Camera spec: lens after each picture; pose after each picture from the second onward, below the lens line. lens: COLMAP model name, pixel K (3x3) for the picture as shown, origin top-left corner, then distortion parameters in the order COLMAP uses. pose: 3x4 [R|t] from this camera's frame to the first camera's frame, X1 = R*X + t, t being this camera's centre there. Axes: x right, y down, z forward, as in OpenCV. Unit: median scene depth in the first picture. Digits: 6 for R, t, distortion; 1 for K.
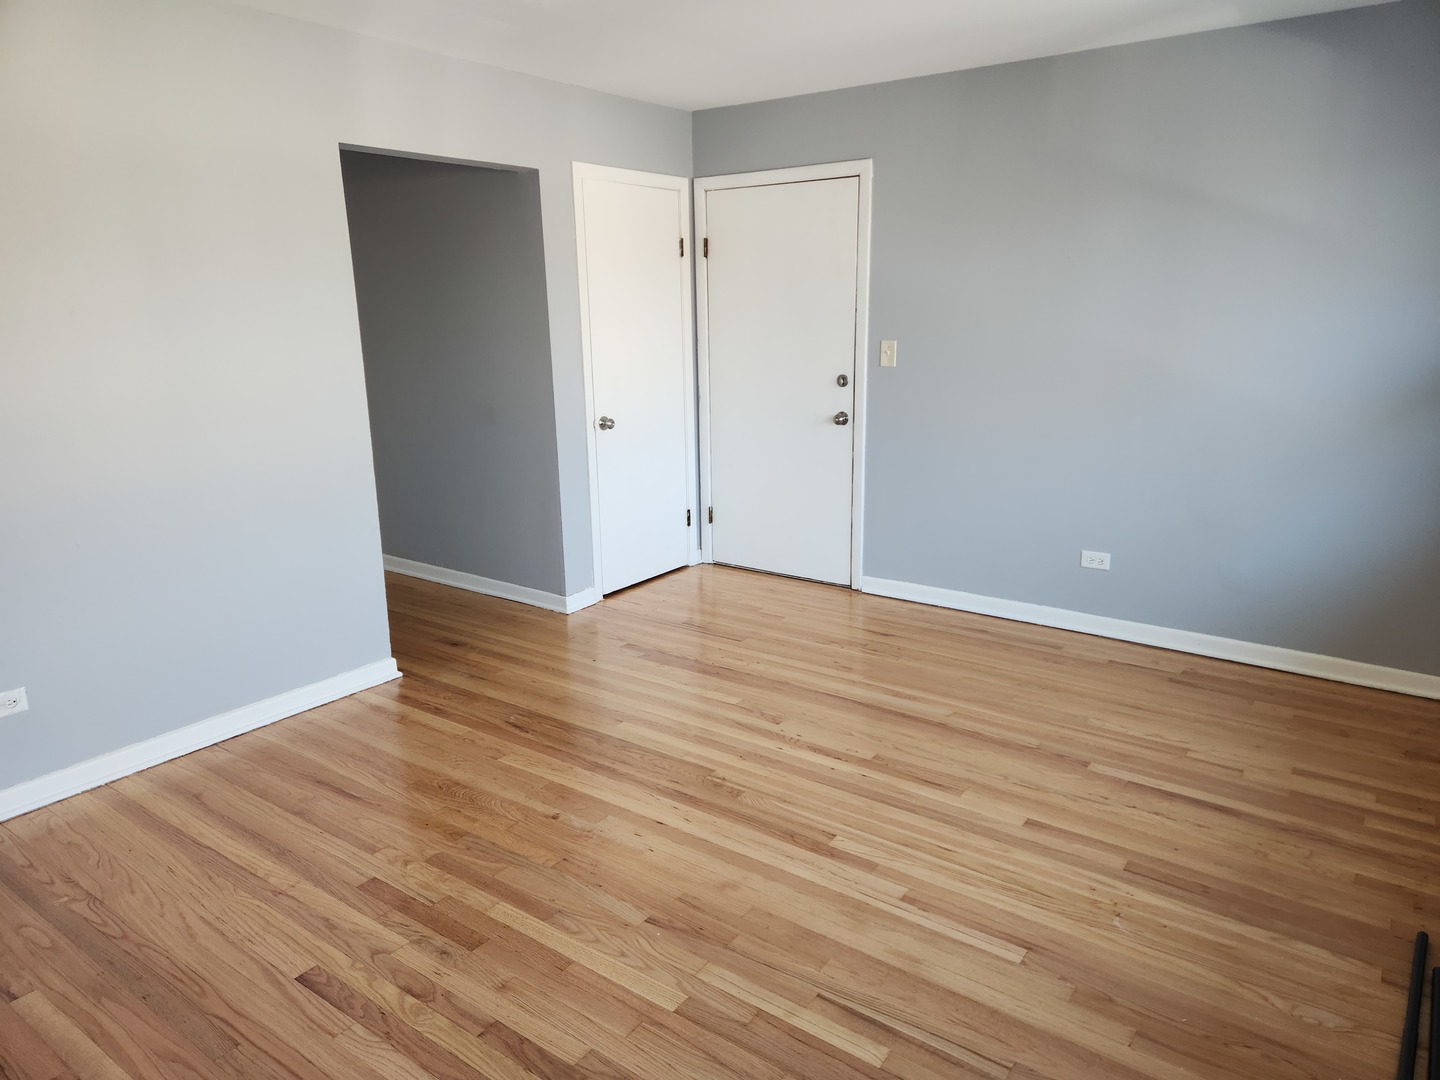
lens RADIAL K [[959.8, 0, 738.9], [0, 959.8, 536.3], [0, 0, 1]] dist [0.092746, -0.081241]
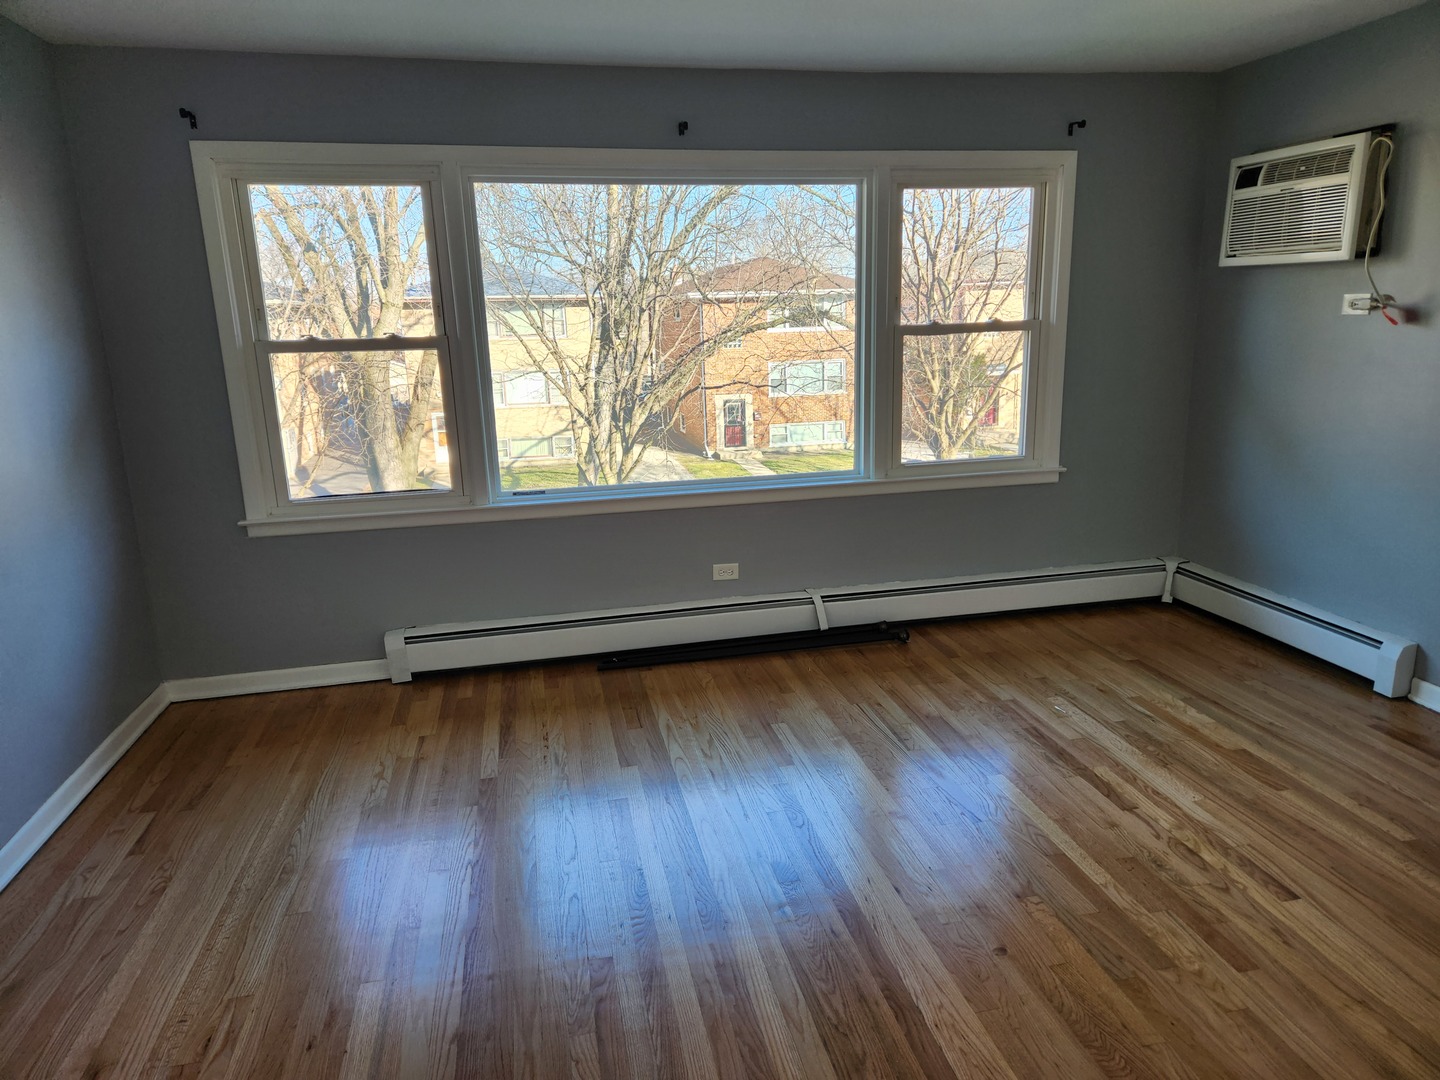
lens RADIAL K [[959.8, 0, 738.9], [0, 959.8, 536.3], [0, 0, 1]] dist [0.092746, -0.081241]
pose [[-0.746508, -0.120855, 0.654308, -0.564261], [0.193722, 0.901288, 0.387494, -0.402177], [-0.636551, 0.416022, -0.649407, 1.679750]]
